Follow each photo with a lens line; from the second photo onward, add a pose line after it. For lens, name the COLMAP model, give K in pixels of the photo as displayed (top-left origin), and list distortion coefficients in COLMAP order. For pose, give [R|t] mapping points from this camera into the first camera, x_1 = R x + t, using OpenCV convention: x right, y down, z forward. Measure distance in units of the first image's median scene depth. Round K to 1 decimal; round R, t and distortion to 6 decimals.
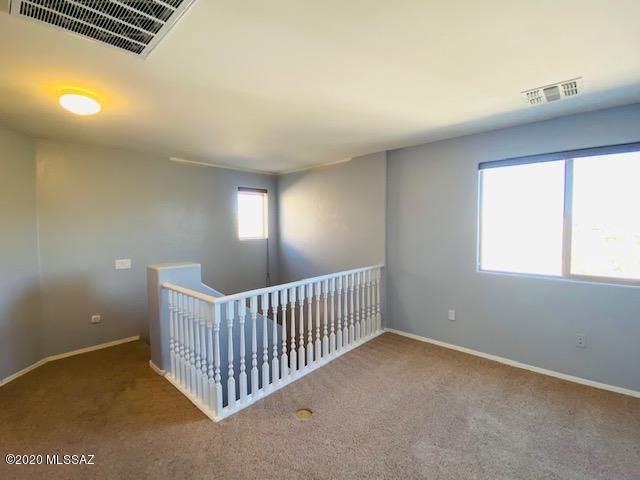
lens RADIAL K [[295.0, 0, 317.6], [0, 295.0, 238.7], [0, 0, 1]] dist [-0.000529, -0.003137]
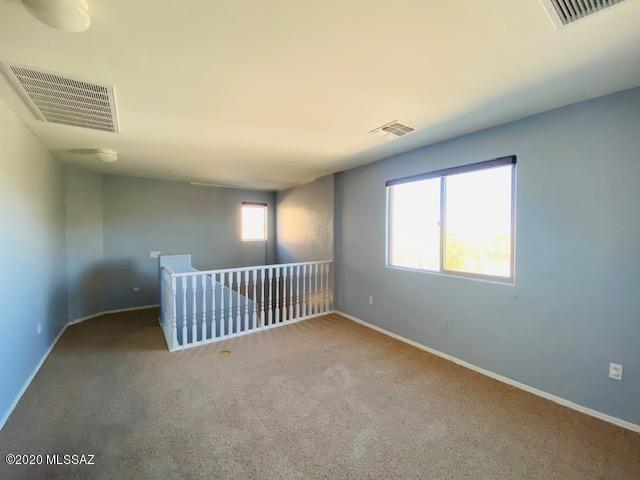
lens RADIAL K [[260.2, 0, 322.6], [0, 260.2, 238.8], [0, 0, 1]] dist [0.004385, -0.009076]
pose [[0.979393, 0.012104, -0.201602, 0.494583], [-0.016231, 0.999691, -0.018830, 0.017190], [0.201312, 0.021714, 0.979287, -0.147838]]
